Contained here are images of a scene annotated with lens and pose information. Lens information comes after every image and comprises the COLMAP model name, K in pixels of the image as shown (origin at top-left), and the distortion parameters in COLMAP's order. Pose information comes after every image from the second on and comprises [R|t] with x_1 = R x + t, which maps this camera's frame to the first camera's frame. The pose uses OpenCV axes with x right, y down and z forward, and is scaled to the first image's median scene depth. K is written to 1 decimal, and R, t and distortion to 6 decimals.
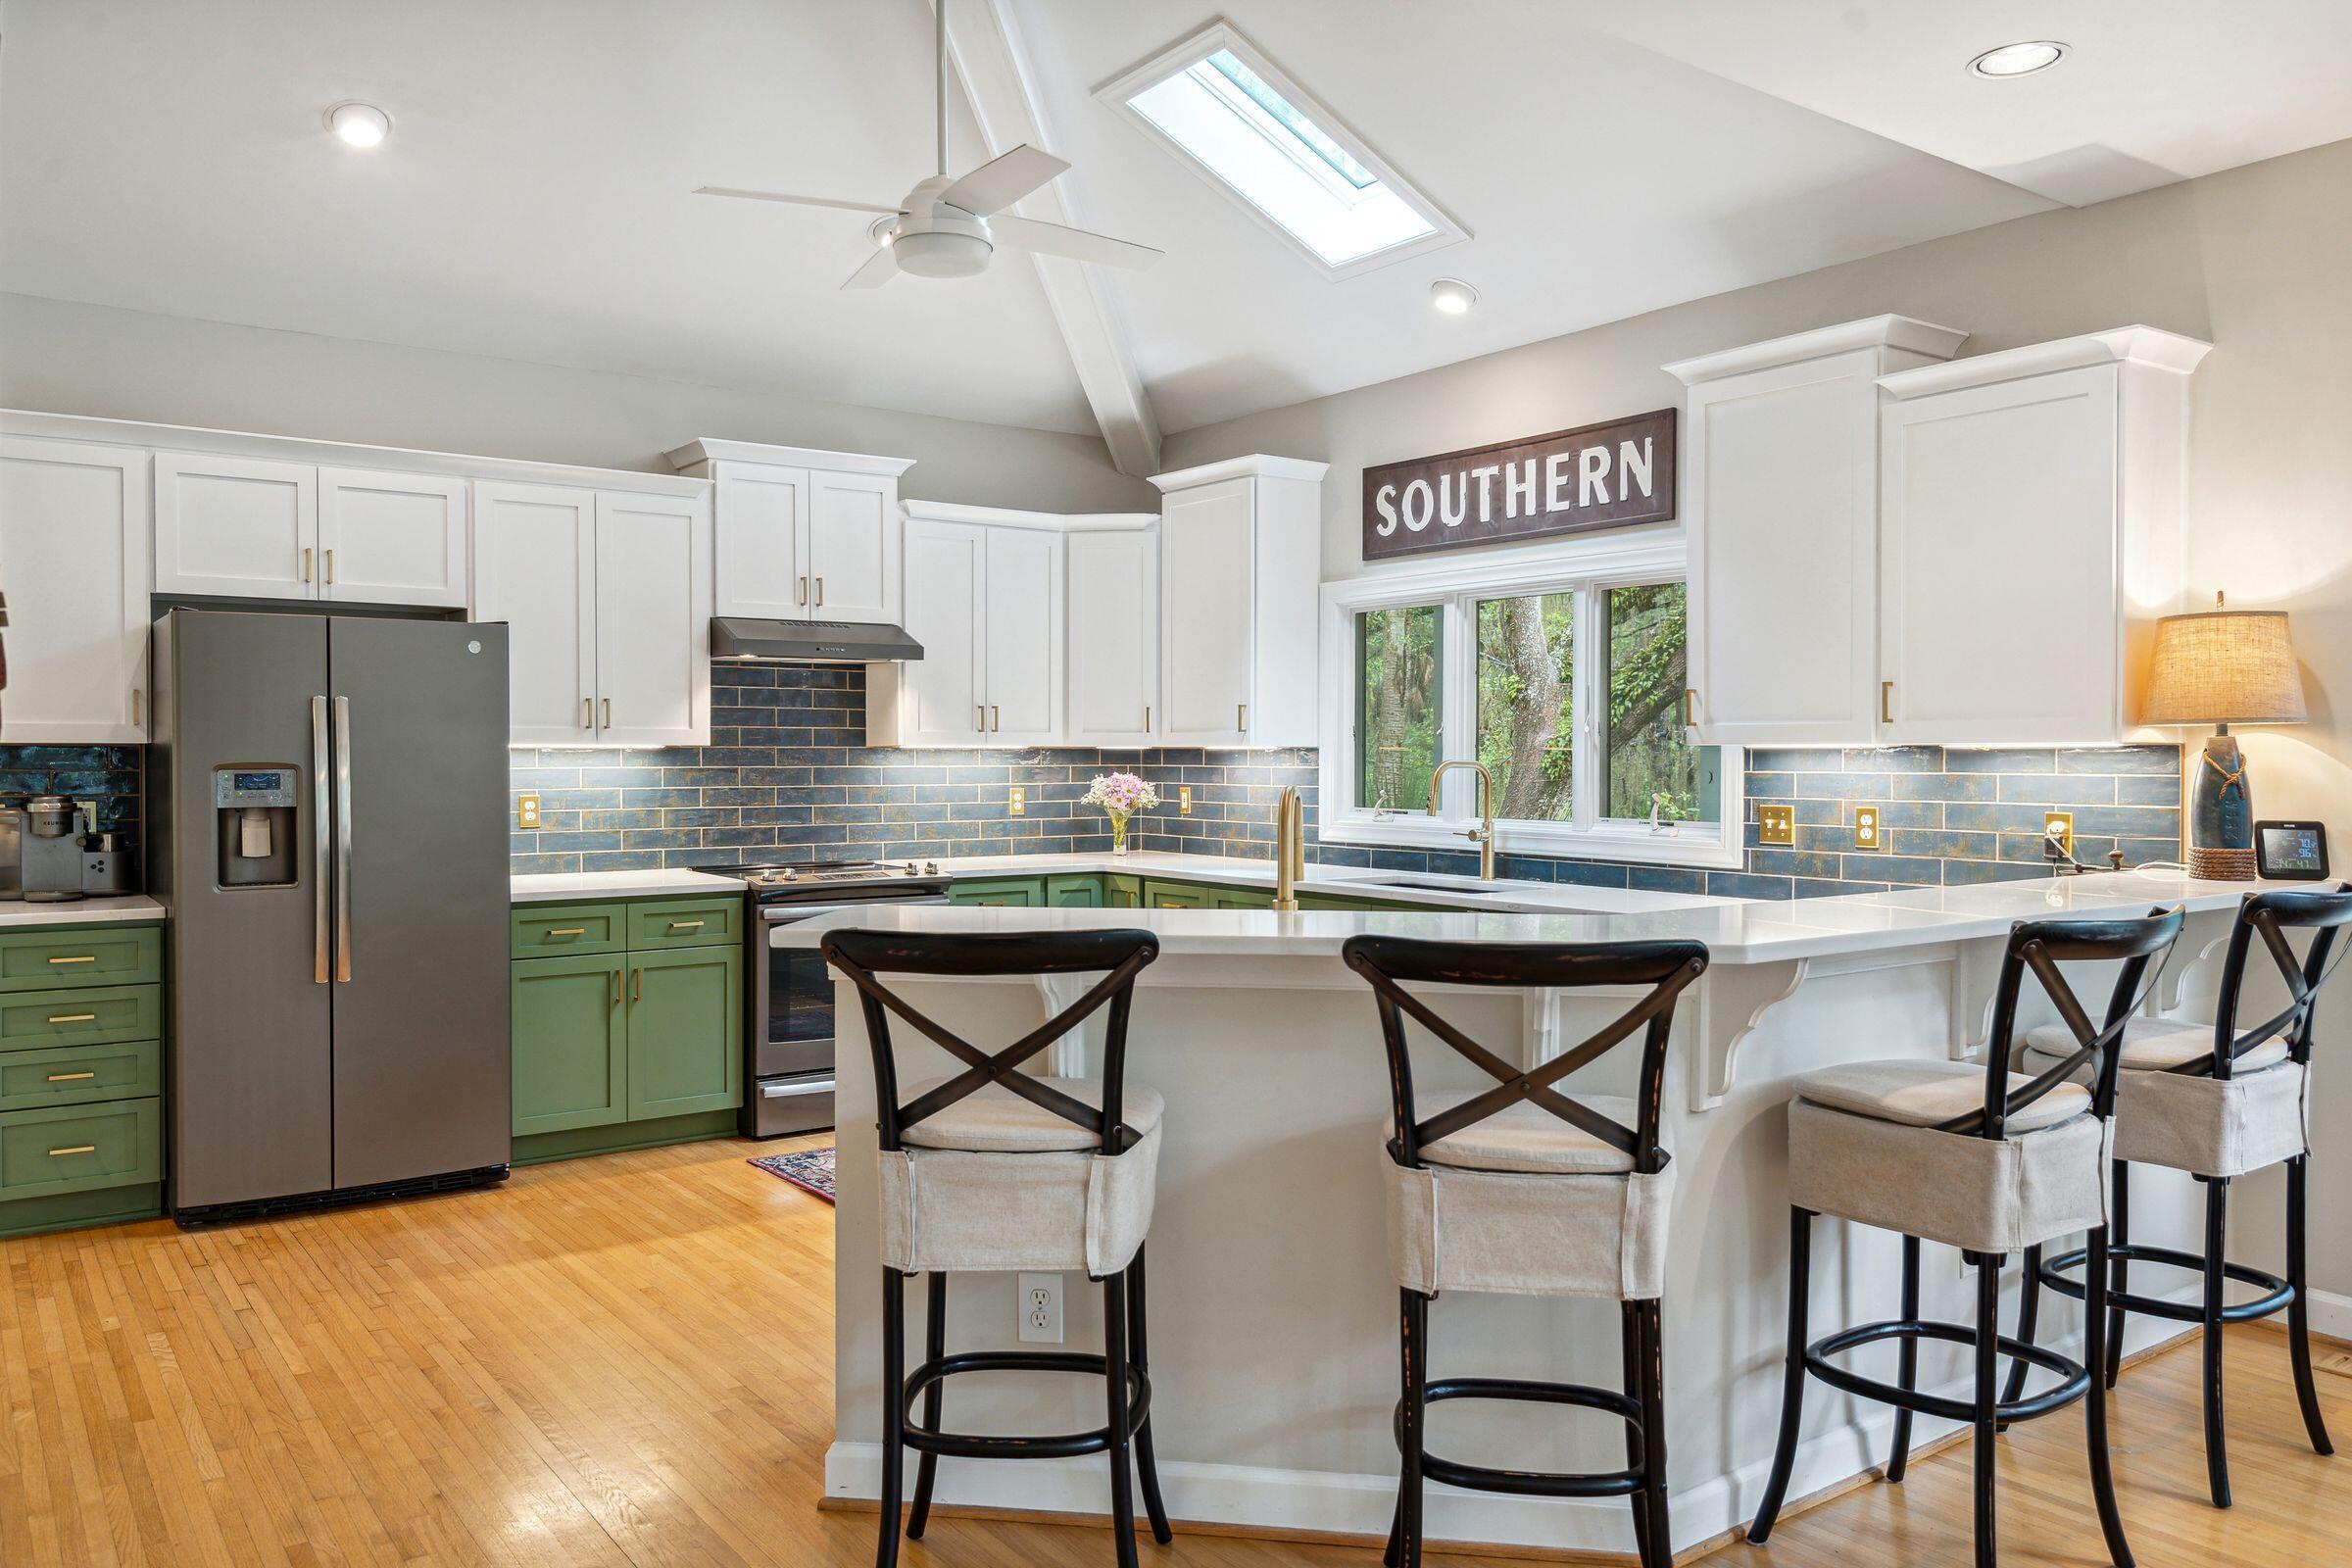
lens RADIAL K [[1751.9, 0, 1172.7], [0, 1751.9, 780.8], [0, 0, 1]] dist [0.001119, 0.000507]
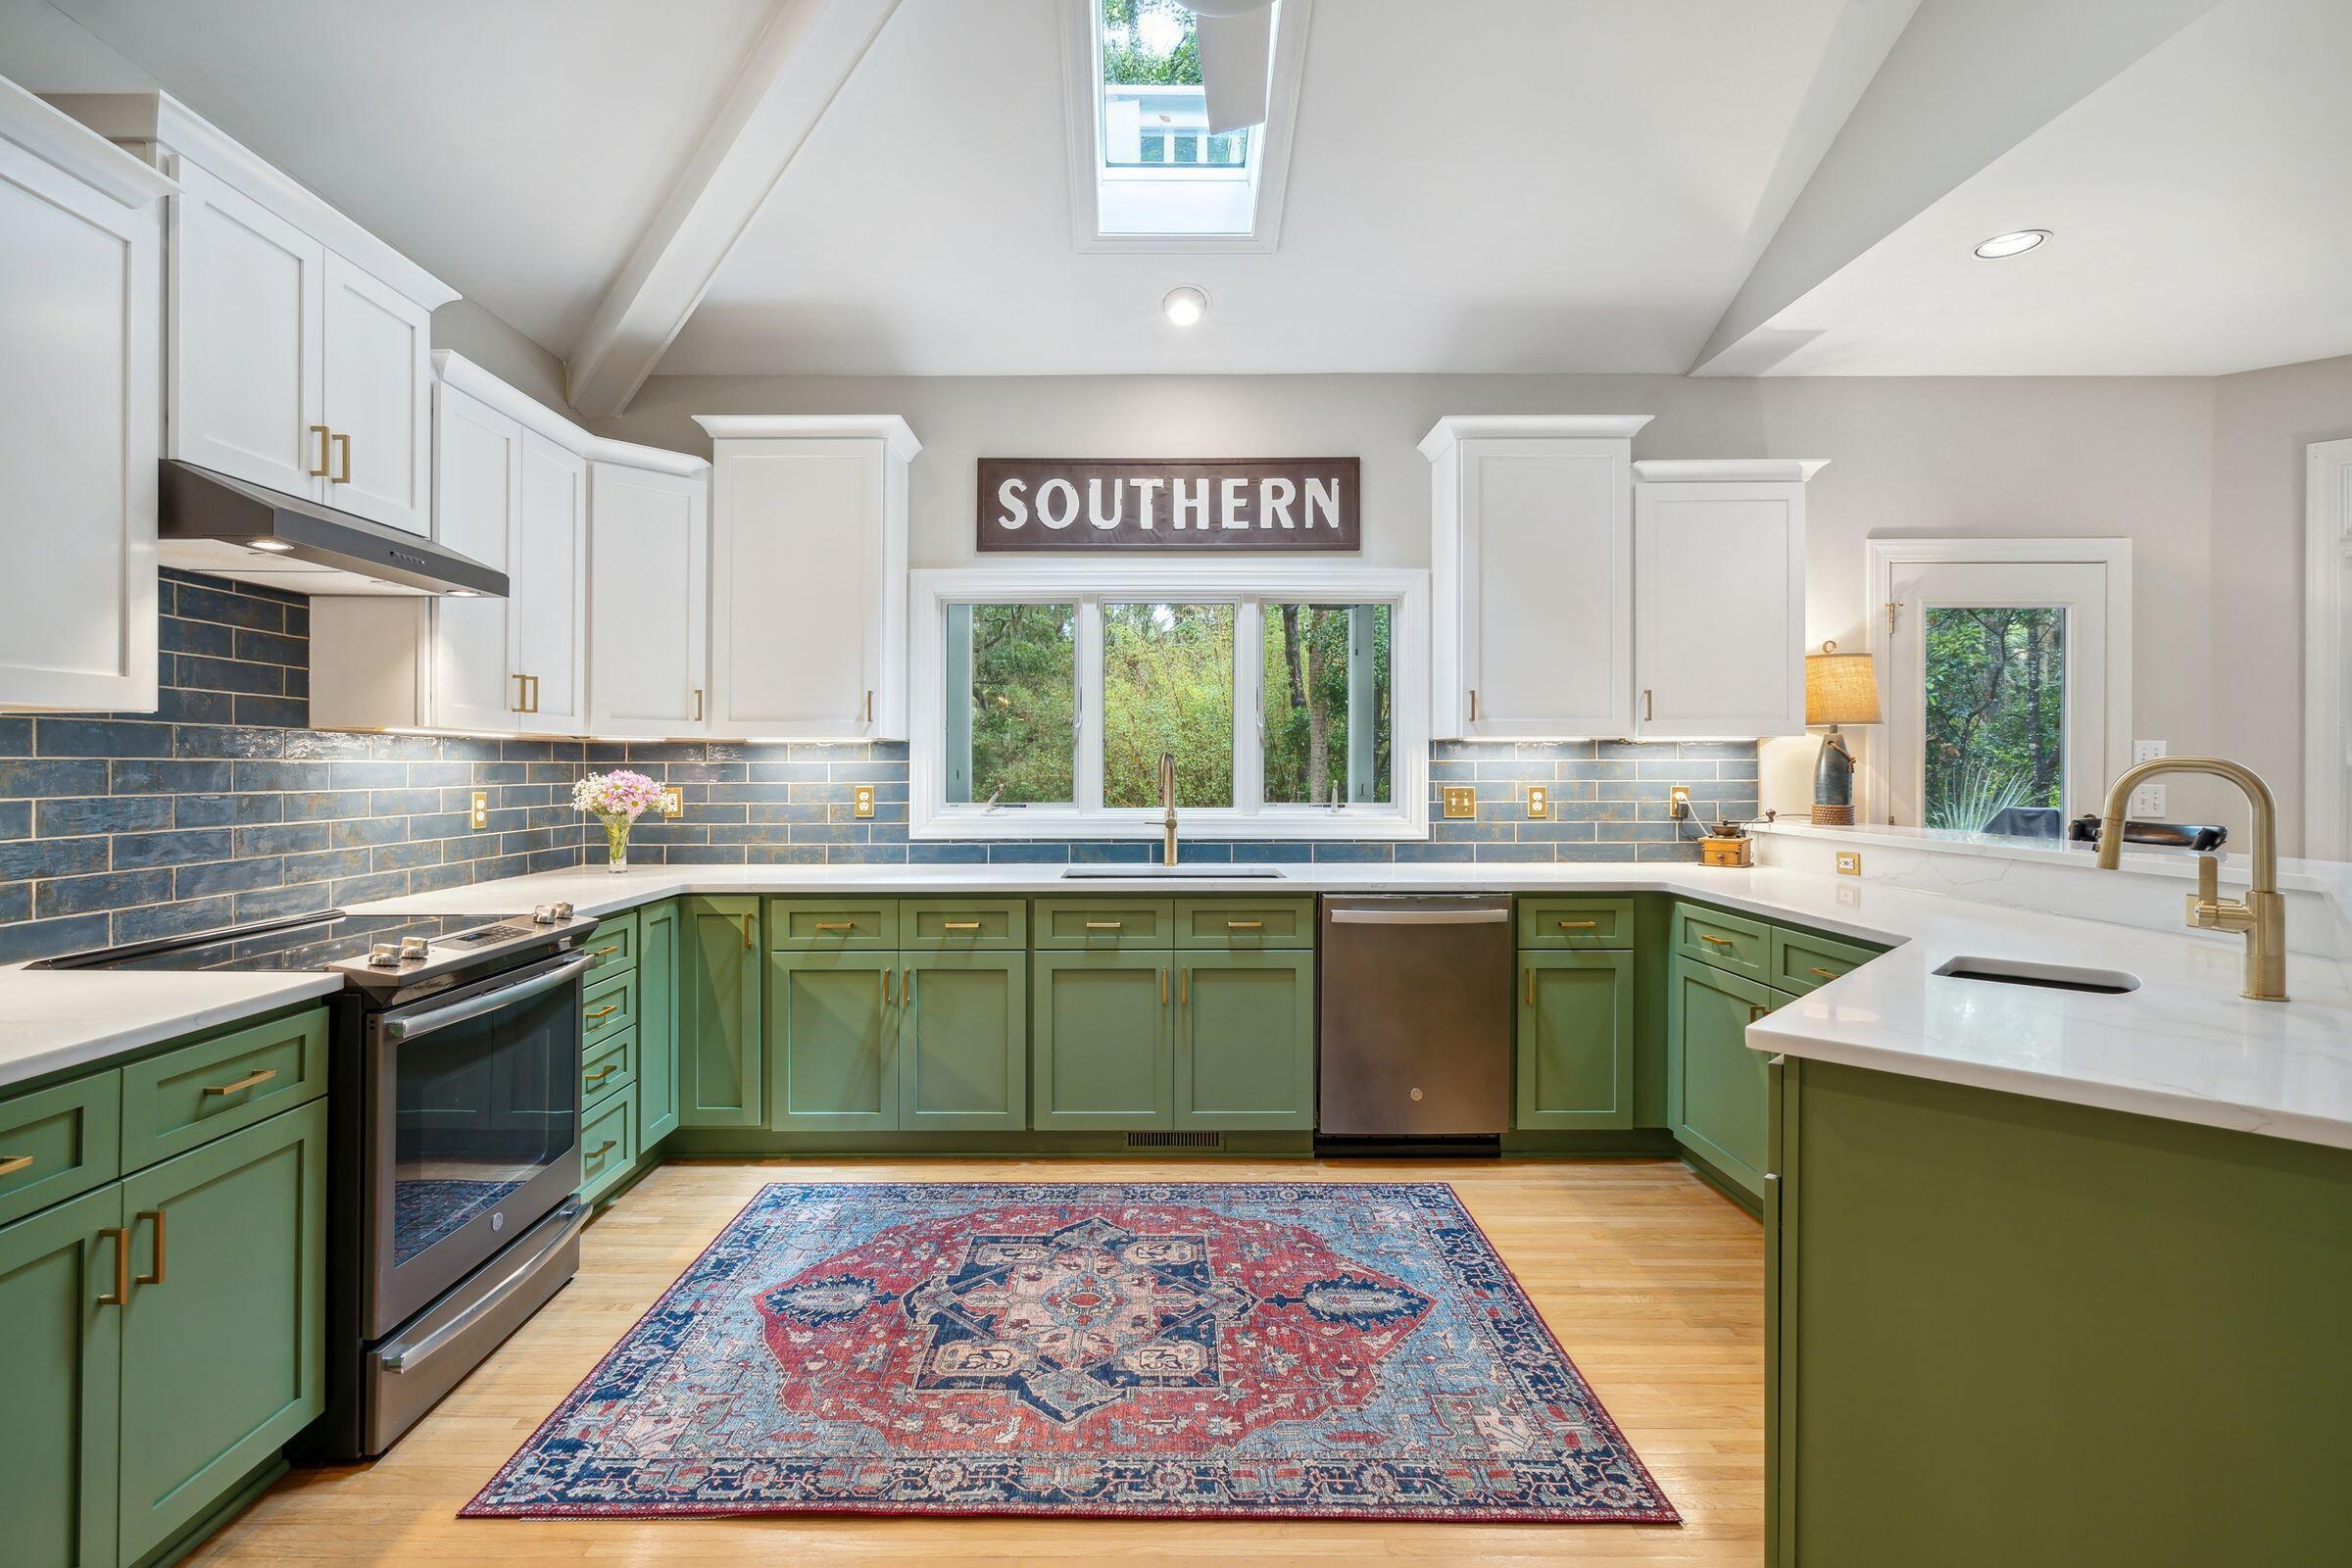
lens RADIAL K [[1107.9, 0, 1158.5], [0, 1107.9, 766.7], [0, 0, 1]] dist [-0.009533, 0.000695]
pose [[0.580889, -0.002193, 0.813980, -0.370635], [0.015455, 0.999846, -0.008336, 0.002209], [-0.813836, 0.017423, 0.580834, 0.613373]]
